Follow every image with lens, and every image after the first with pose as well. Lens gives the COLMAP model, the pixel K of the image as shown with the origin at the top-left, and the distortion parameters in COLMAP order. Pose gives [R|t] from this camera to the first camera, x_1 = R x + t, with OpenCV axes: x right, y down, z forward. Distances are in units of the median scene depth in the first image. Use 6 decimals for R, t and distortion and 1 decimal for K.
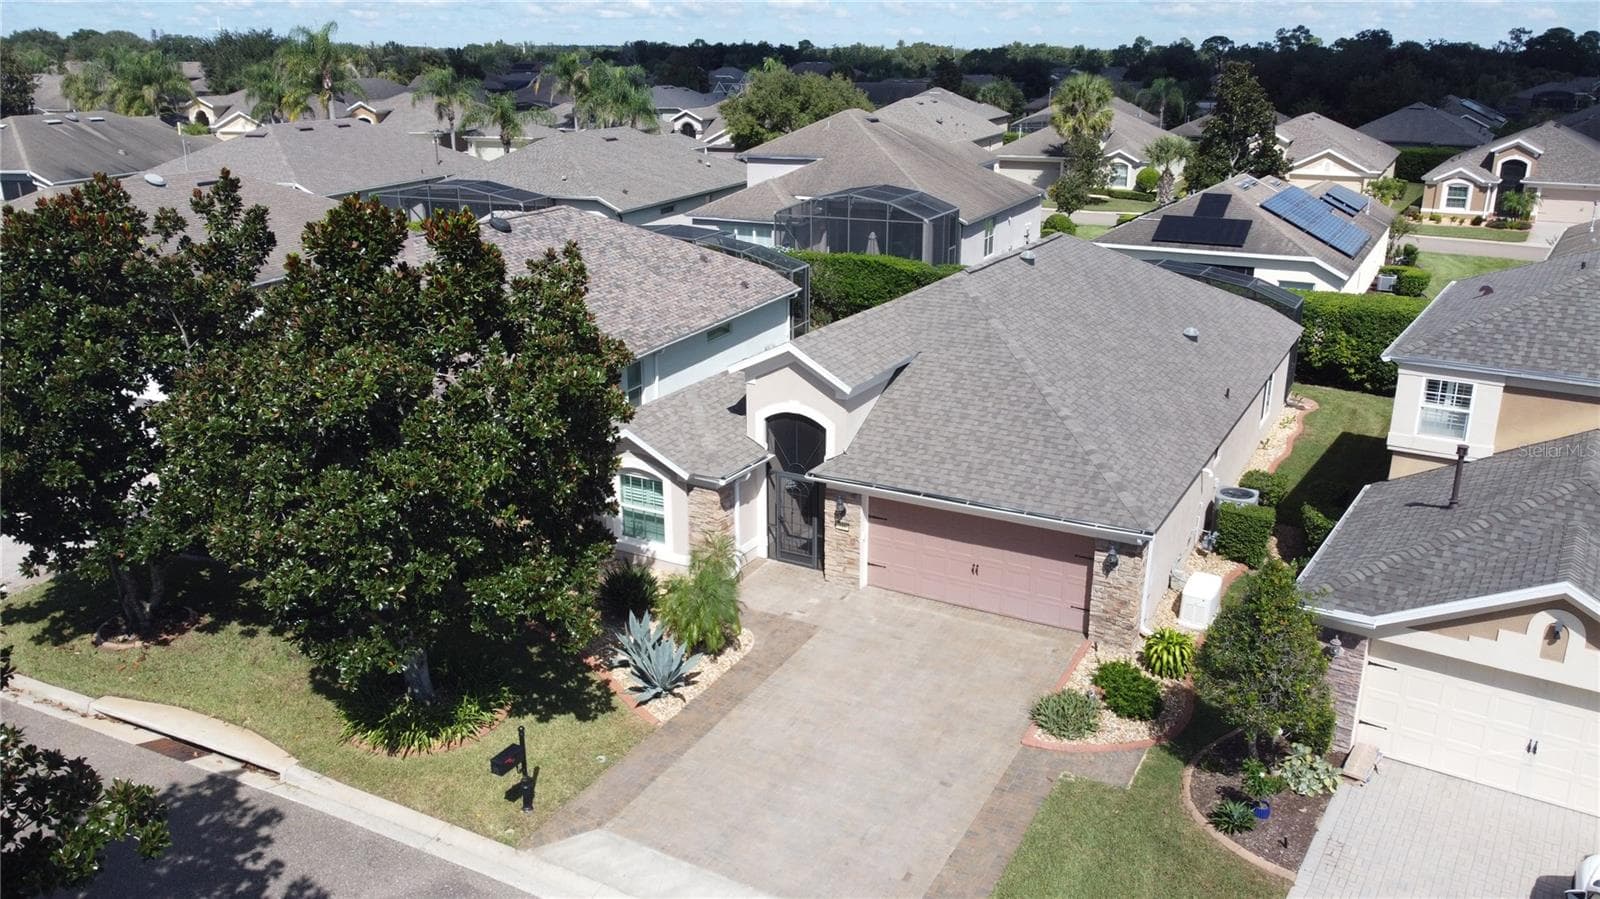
lens RADIAL K [[1208.7, 0, 800.0], [0, 1208.7, 449.9], [0, 0, 1]] dist [-0.001857, -0.008073]
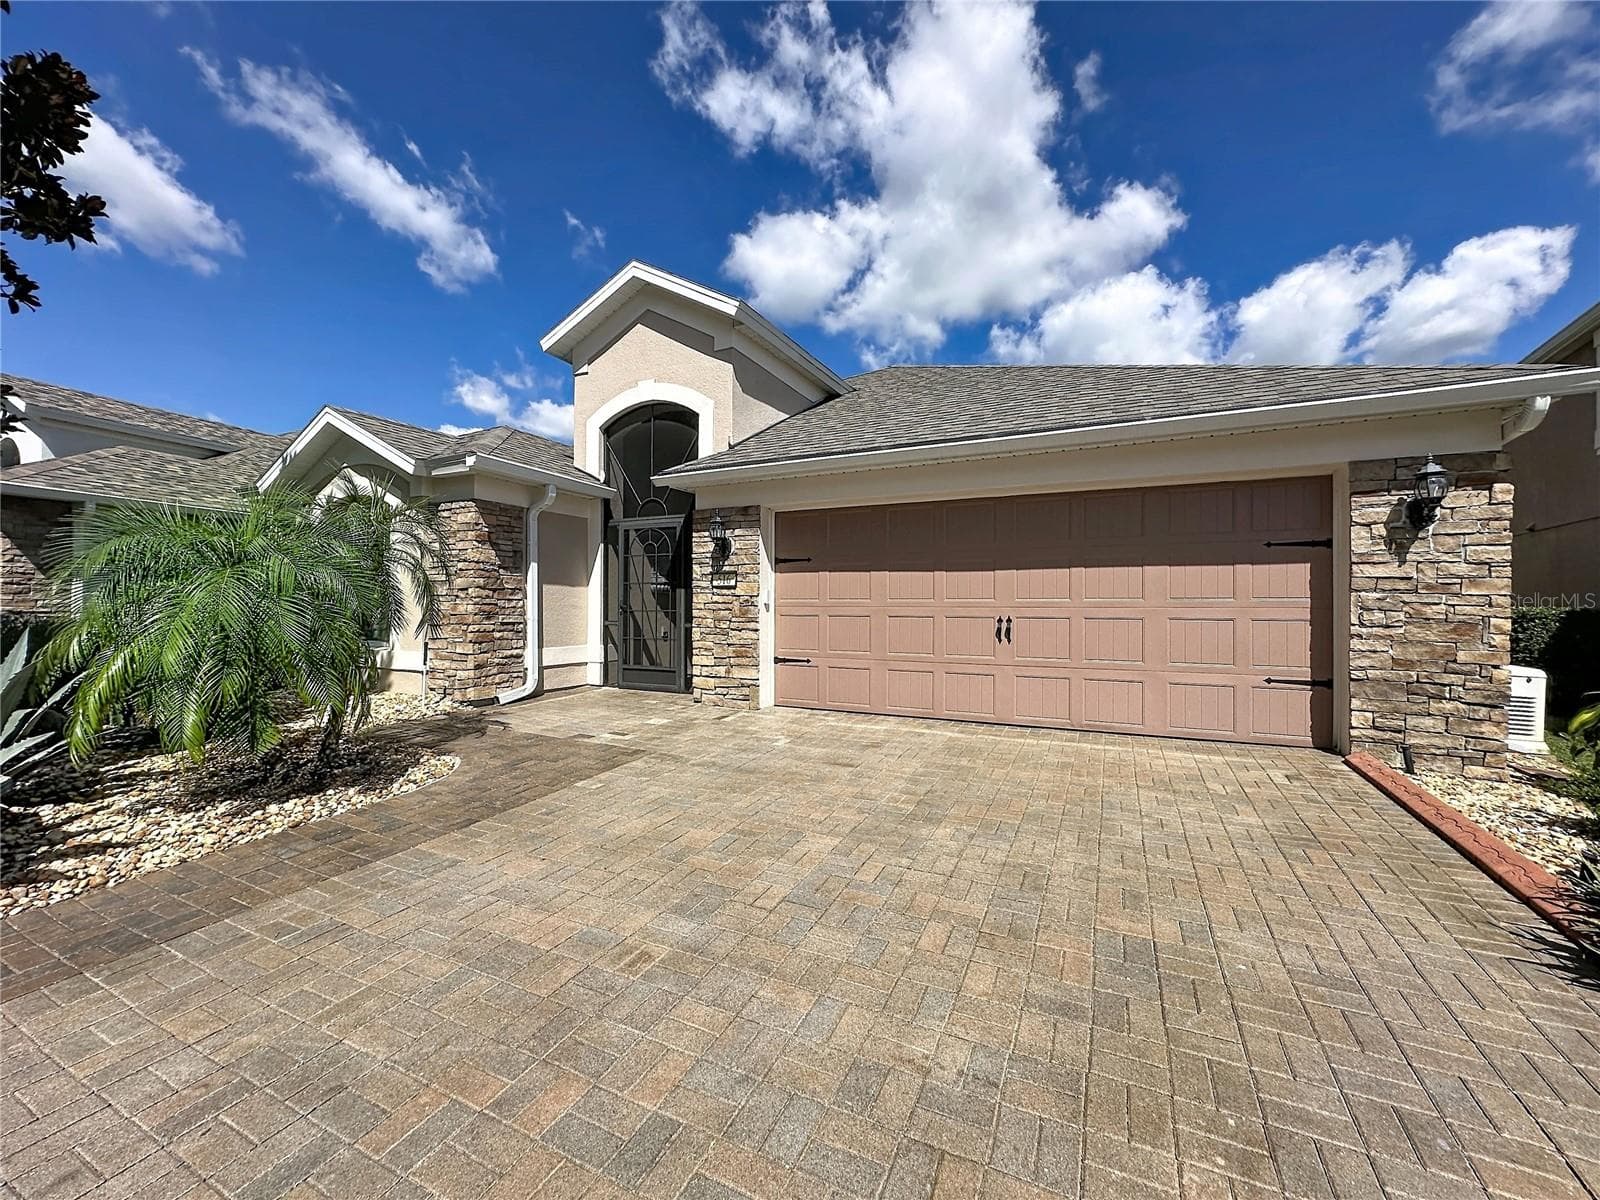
lens RADIAL K [[649.5, 0, 802.6], [0, 649.5, 601.2], [0, 0, 1]] dist [-0.007003, -0.000029]
pose [[0.998304, 0.006684, 0.057826, 0.052477], [0.011752, 0.949792, -0.312661, 0.159207], [-0.057013, 0.312811, 0.948103, 0.742445]]
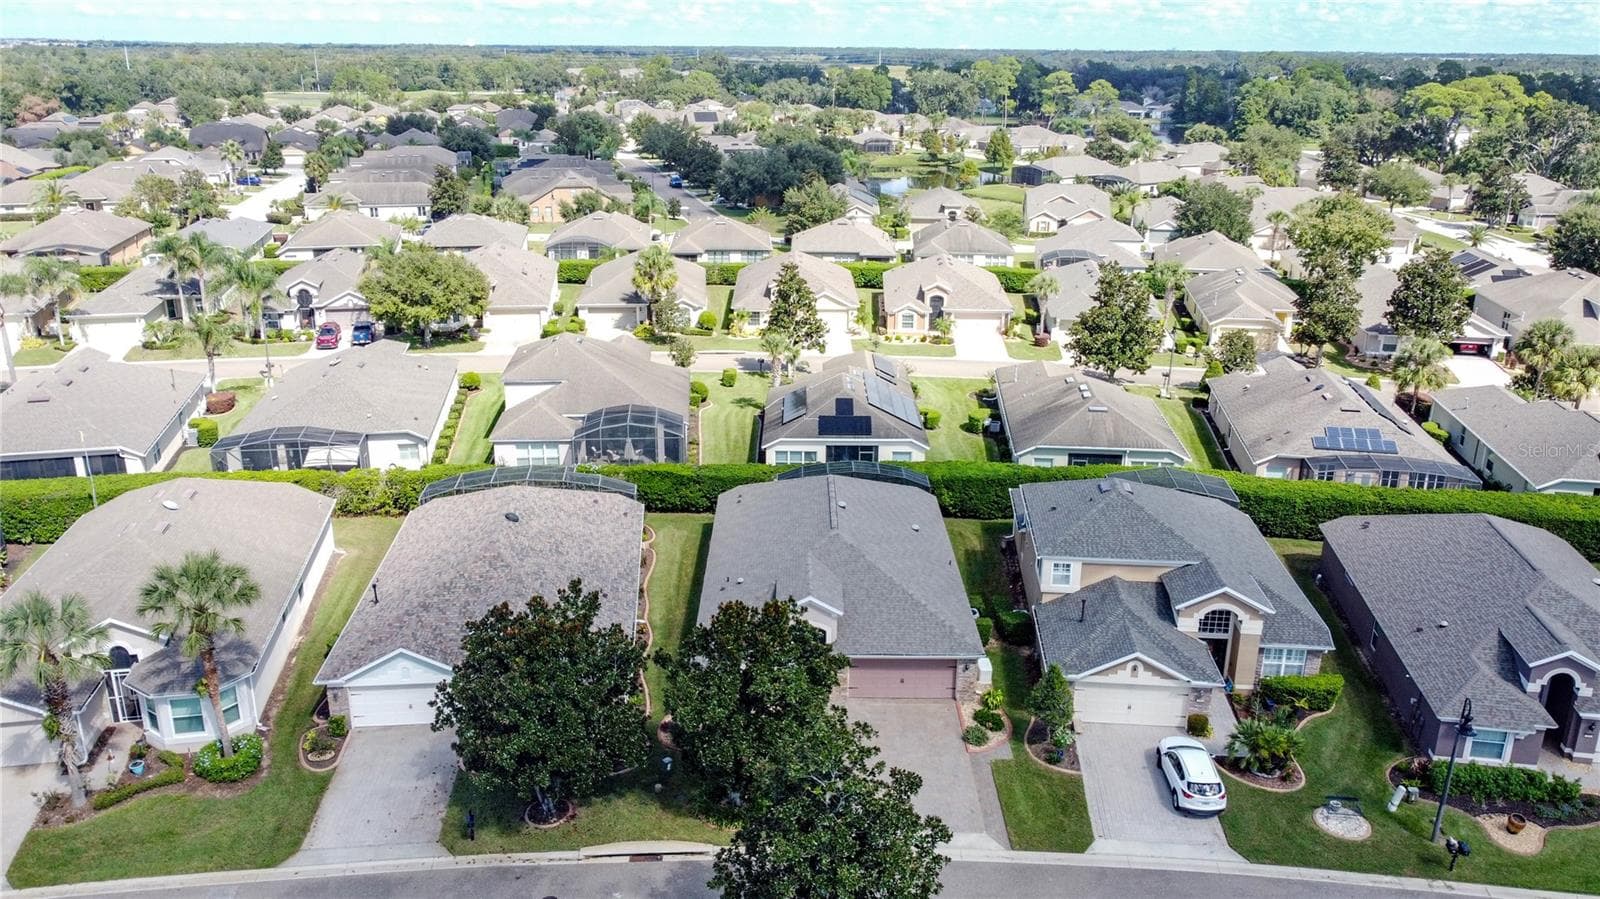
lens RADIAL K [[1208.7, 0, 792.1], [0, 1208.7, 455.8], [0, 0, 1]] dist [-0.001857, -0.008073]
pose [[0.874103, -0.150620, 0.461798, -0.964706], [0.143164, 0.988364, 0.051381, -0.439476], [-0.464163, 0.021200, 0.885496, -0.857895]]
